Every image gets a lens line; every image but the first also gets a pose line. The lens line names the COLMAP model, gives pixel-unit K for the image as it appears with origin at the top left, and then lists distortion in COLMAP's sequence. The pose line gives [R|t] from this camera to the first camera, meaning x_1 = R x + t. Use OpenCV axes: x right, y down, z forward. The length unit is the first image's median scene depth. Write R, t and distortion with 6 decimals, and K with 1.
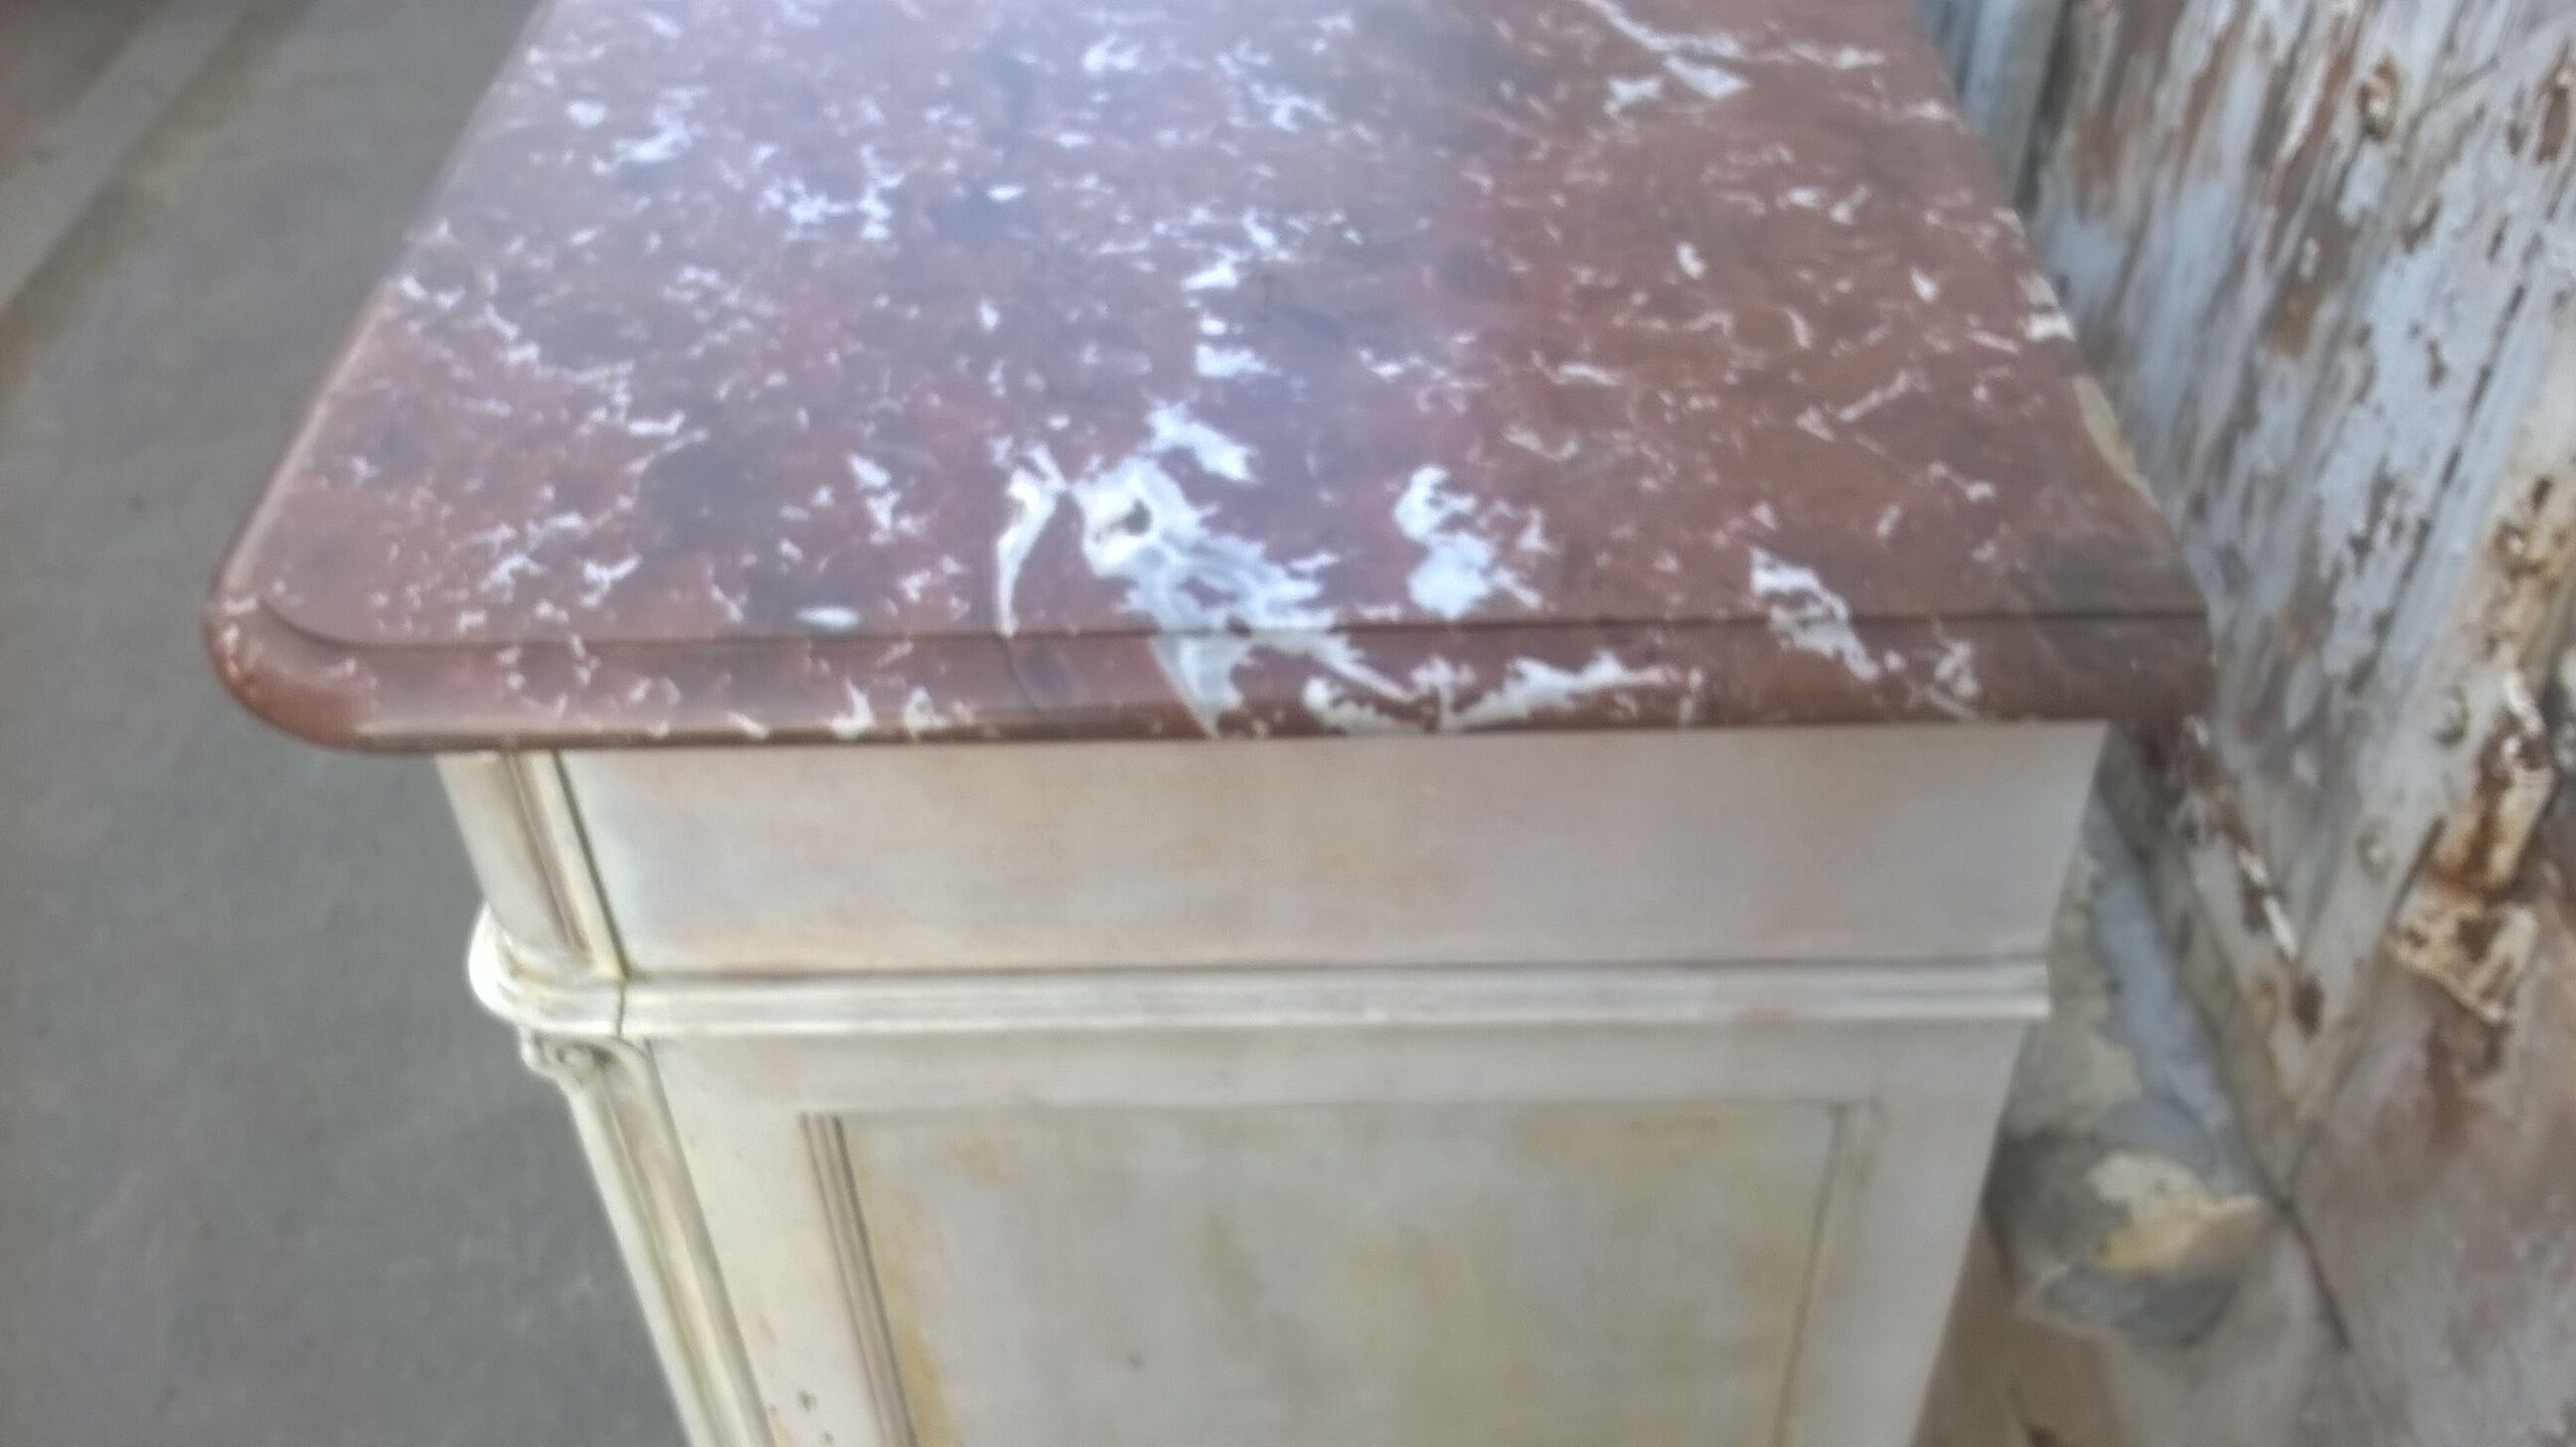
lens RADIAL K [[2326.3, 0, 1315.6], [0, 2326.3, 682.3], [0, 0, 1]] dist [-0.002022, -0.052756]
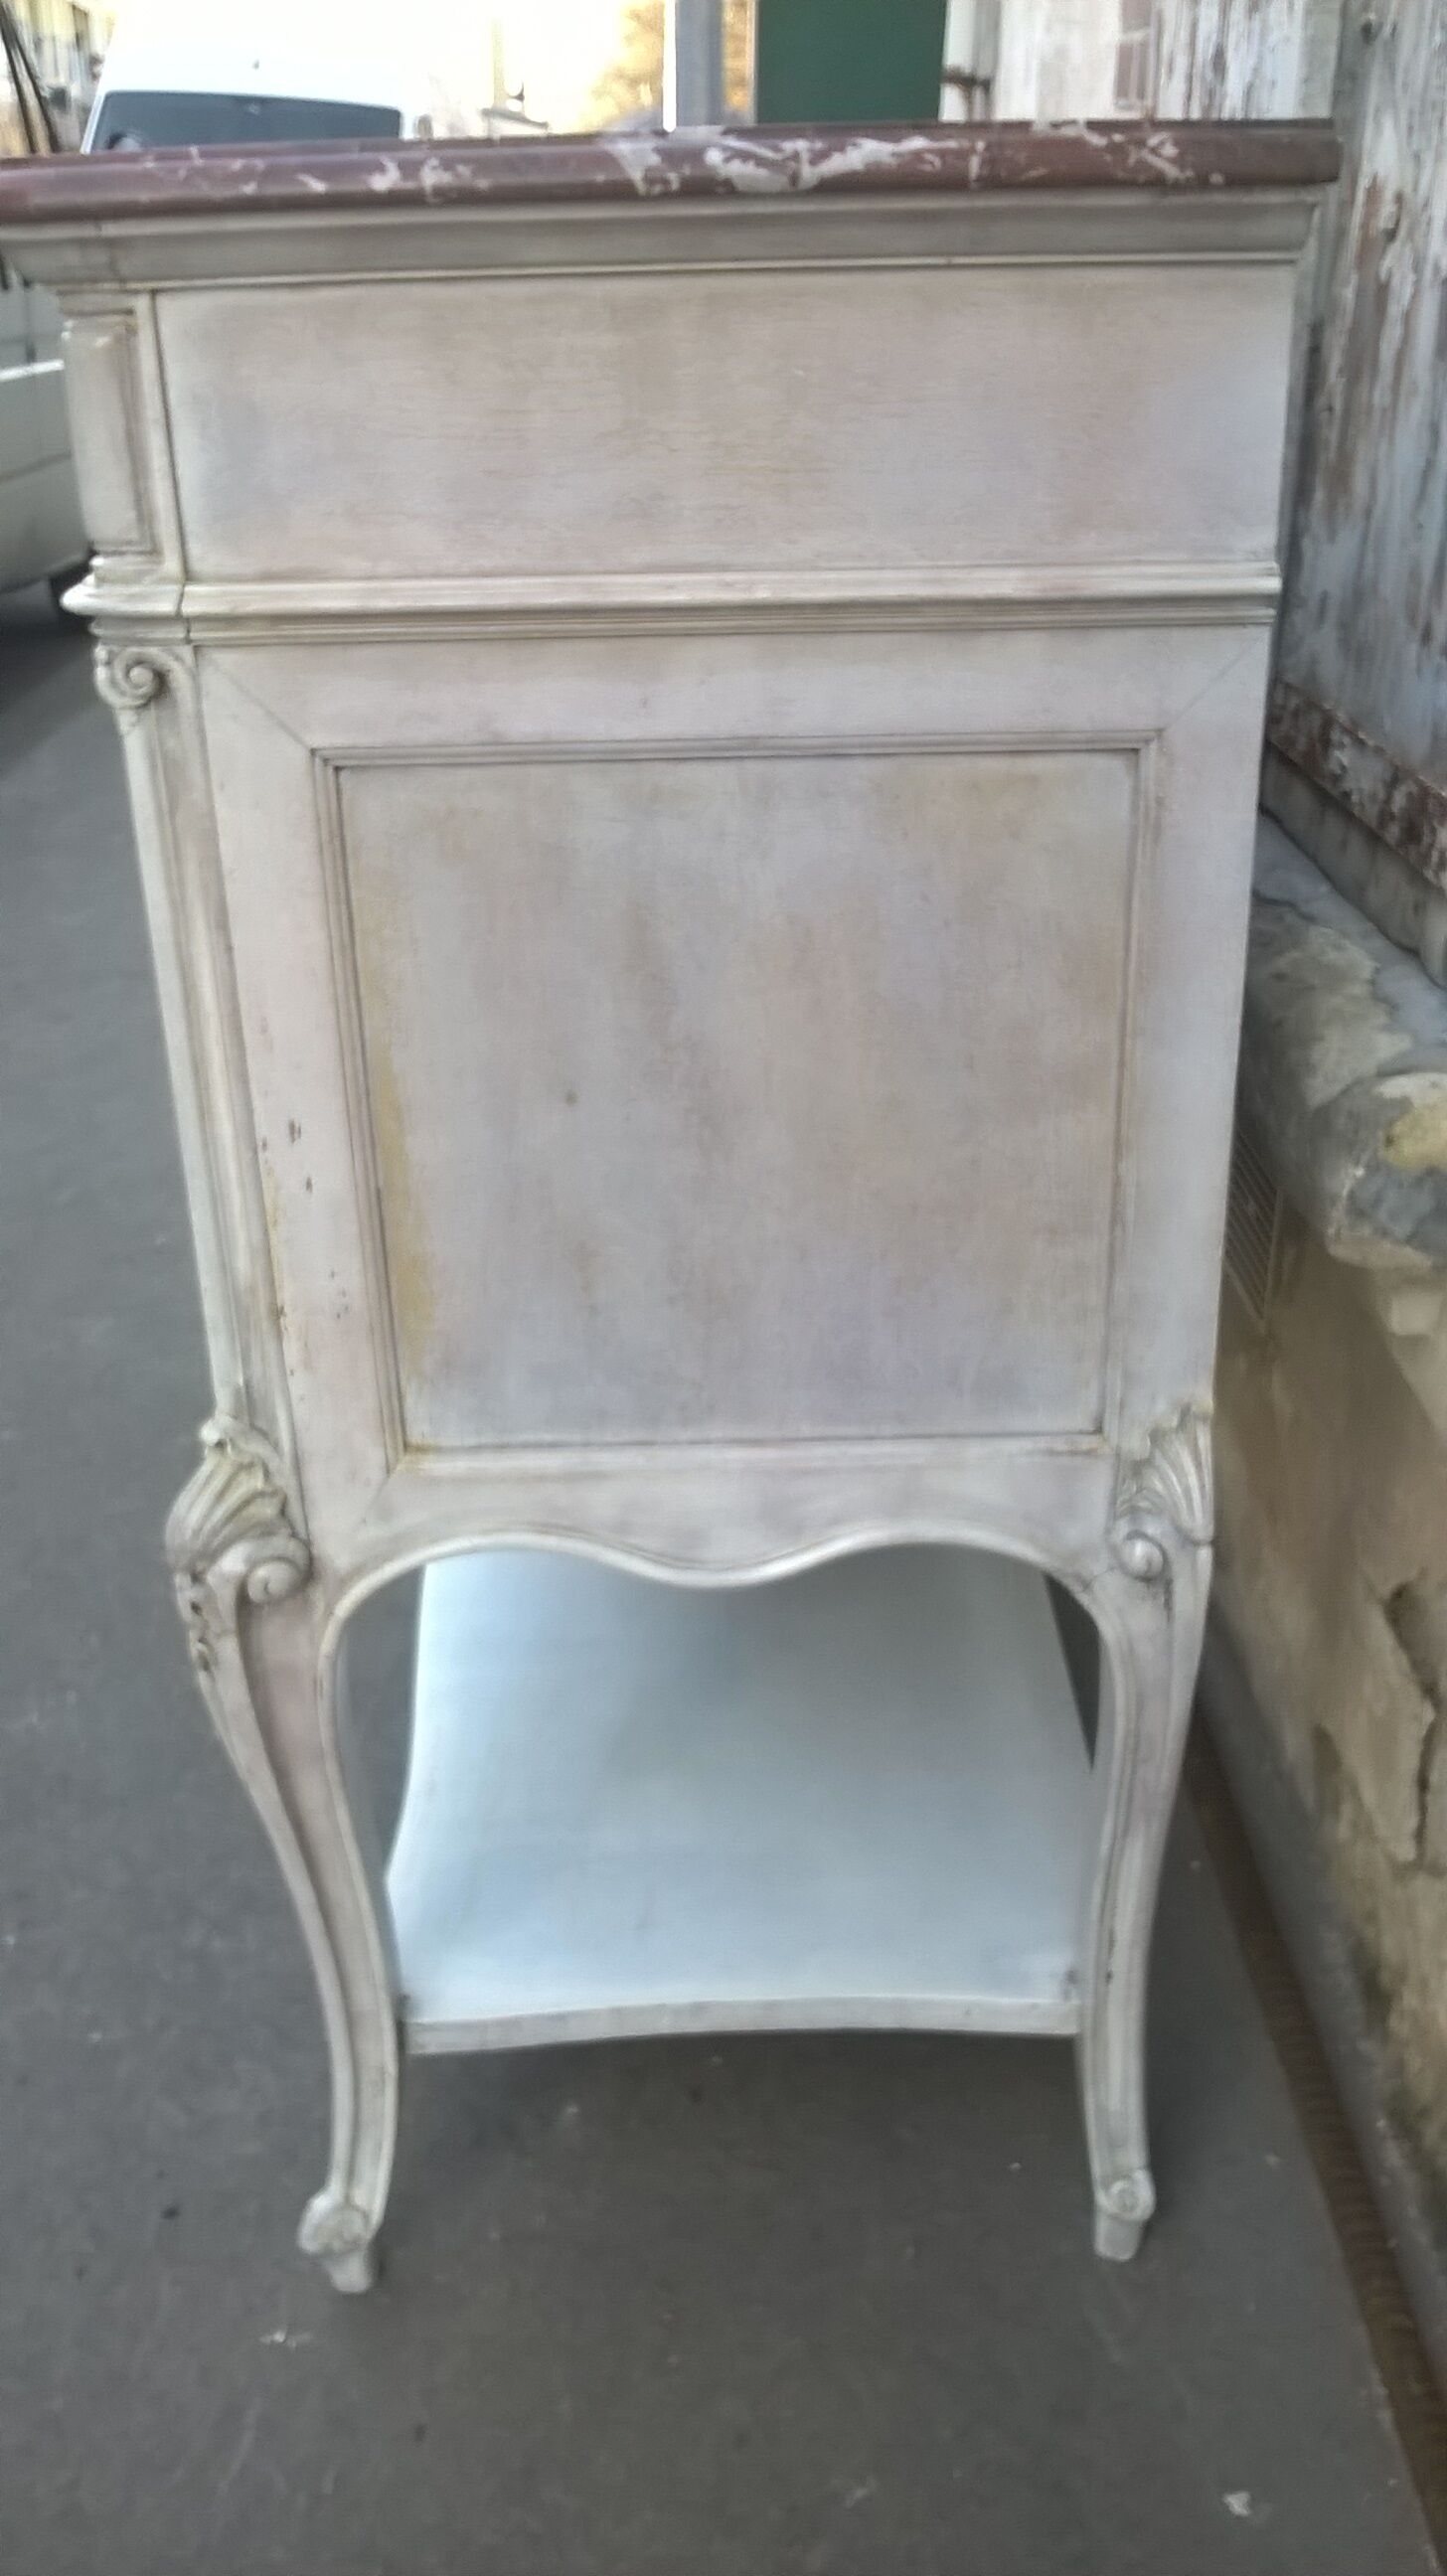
lens RADIAL K [[2294.3, 0, 731.9], [0, 2294.3, 1300.1], [0, 0, 1]] dist [0.036478, -0.167784]
pose [[0.999949, -0.009290, 0.003908, -0.000206], [0.009982, 0.966367, -0.256973, 0.783649], [-0.001390, 0.256999, 0.966411, -0.128900]]
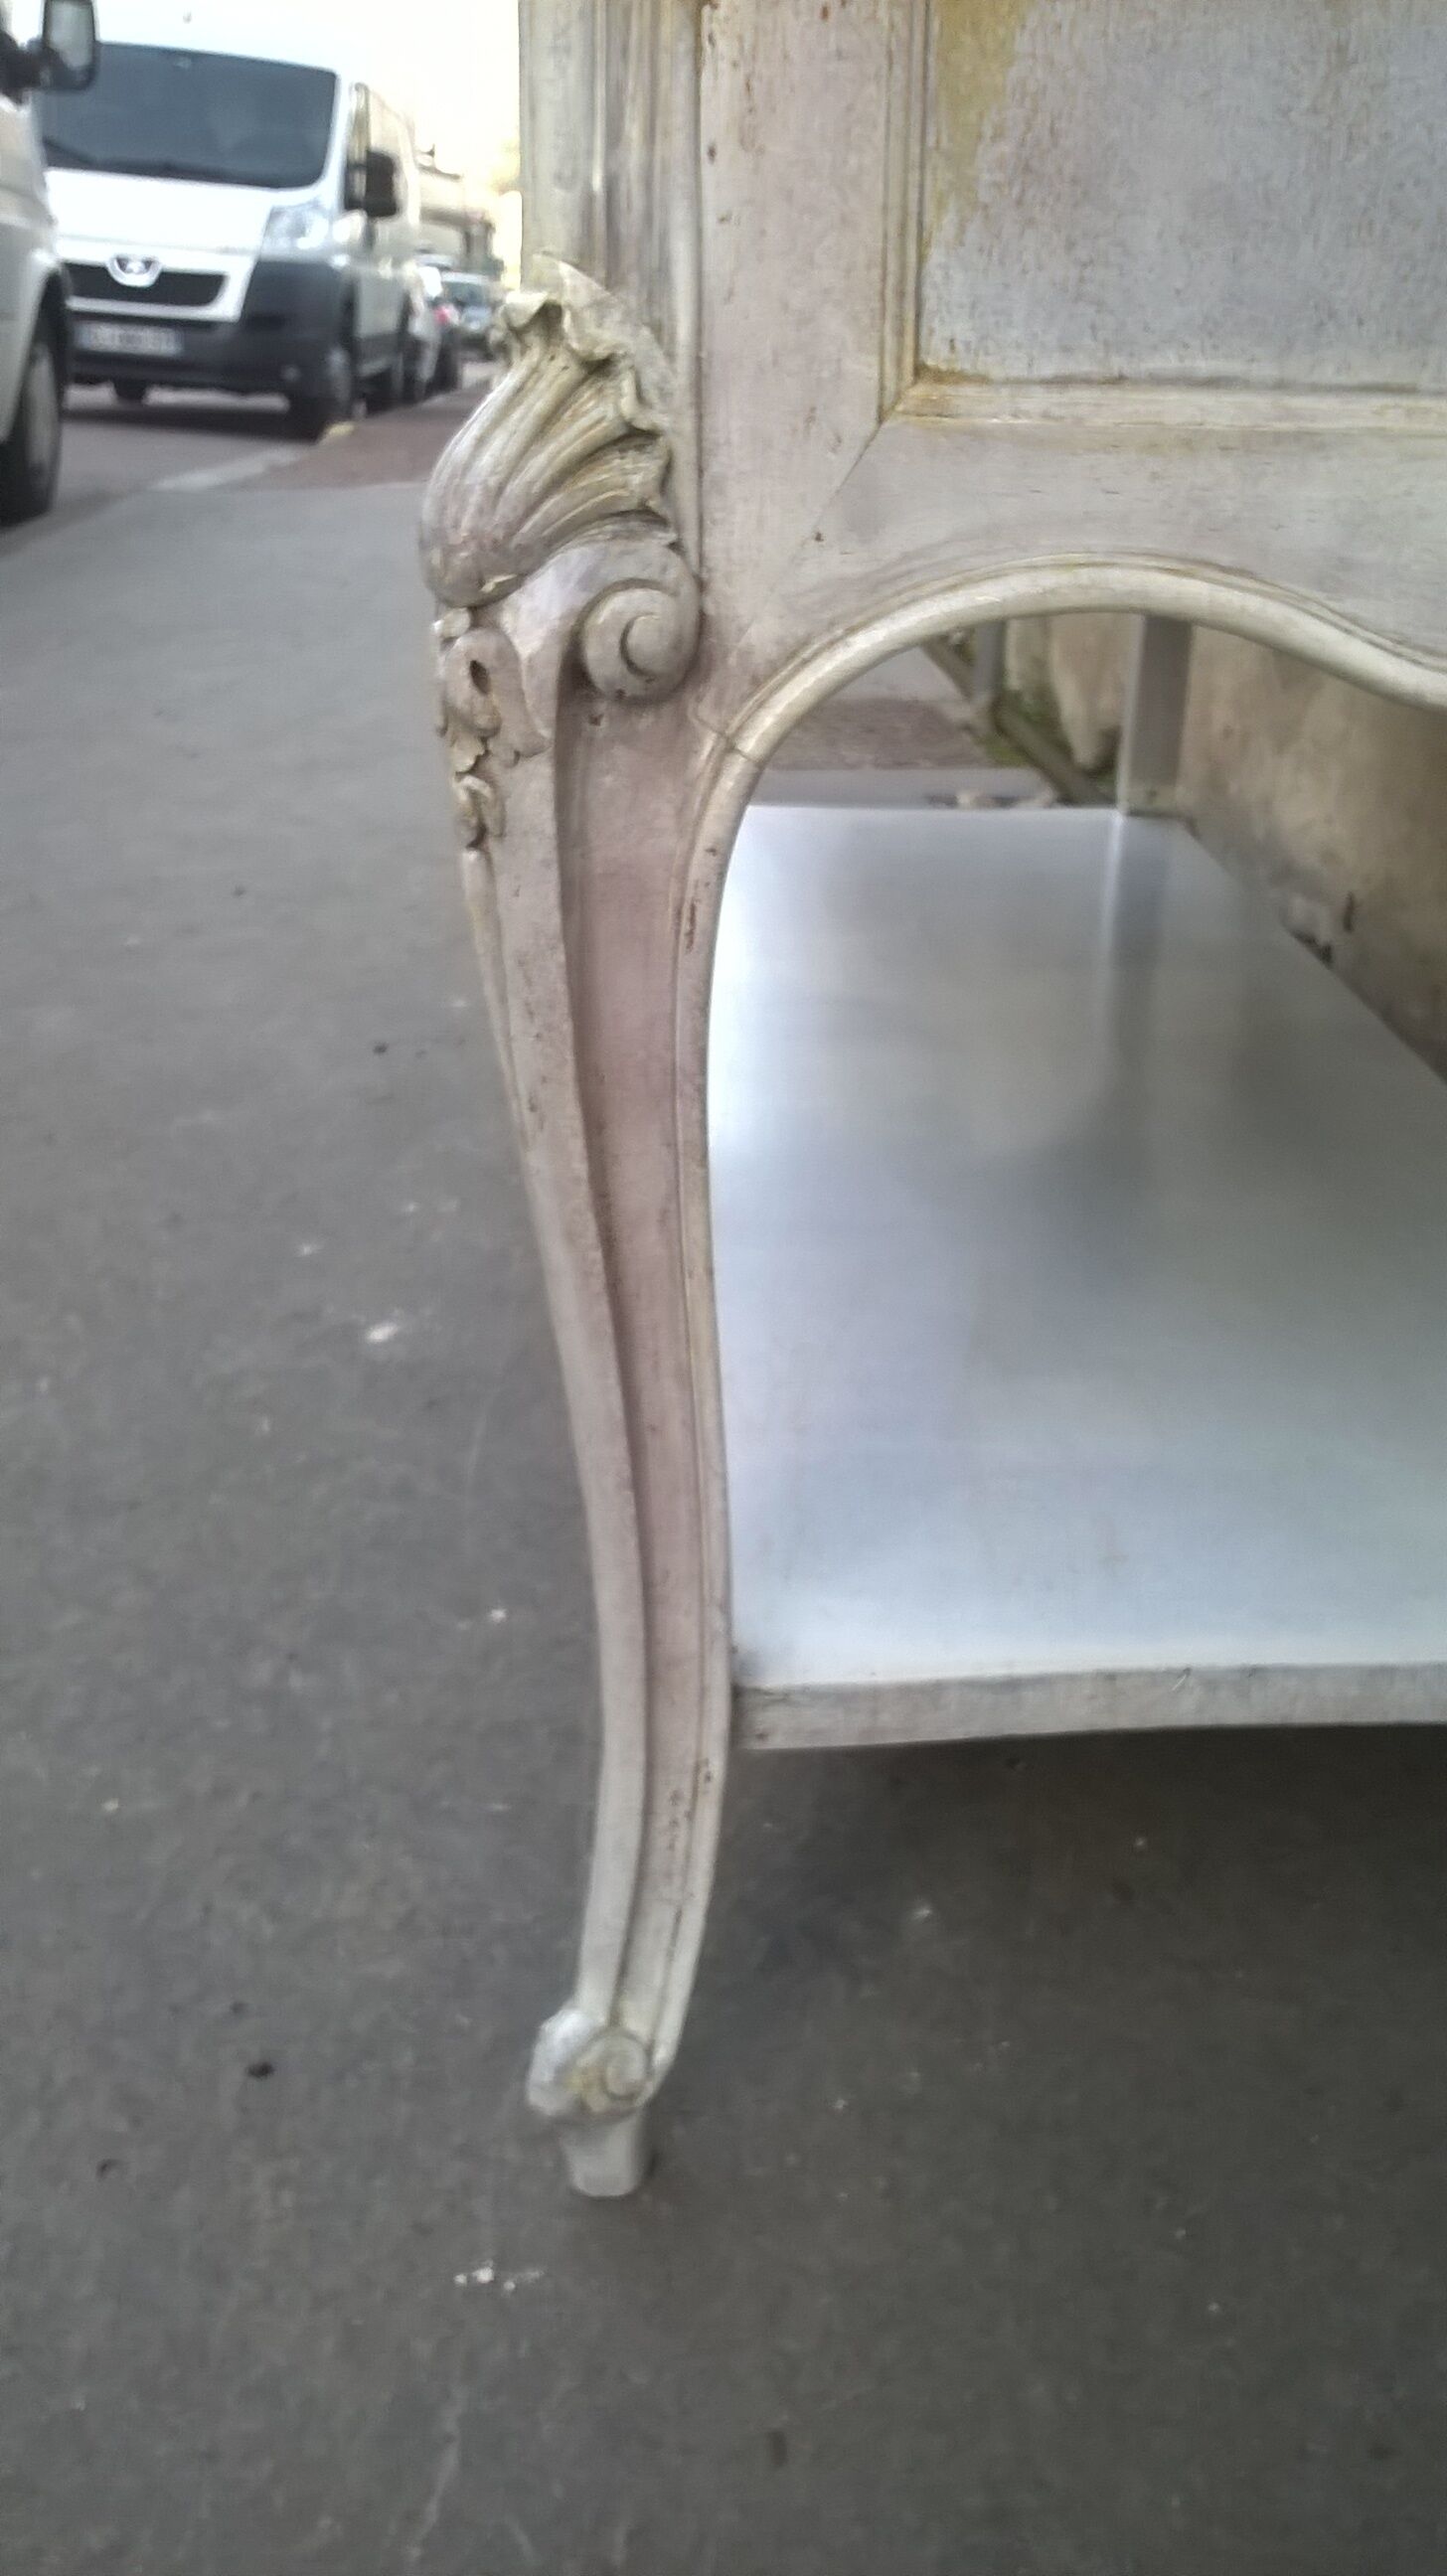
lens RADIAL K [[2294.3, 0, 740.3], [0, 2294.3, 1304.9], [0, 0, 1]] dist [0.036478, -0.167784]
pose [[0.998160, 0.013278, 0.059165, -0.288397], [0.003924, 0.959539, -0.281550, 0.968896], [-0.060509, 0.281264, 0.957721, 0.690853]]
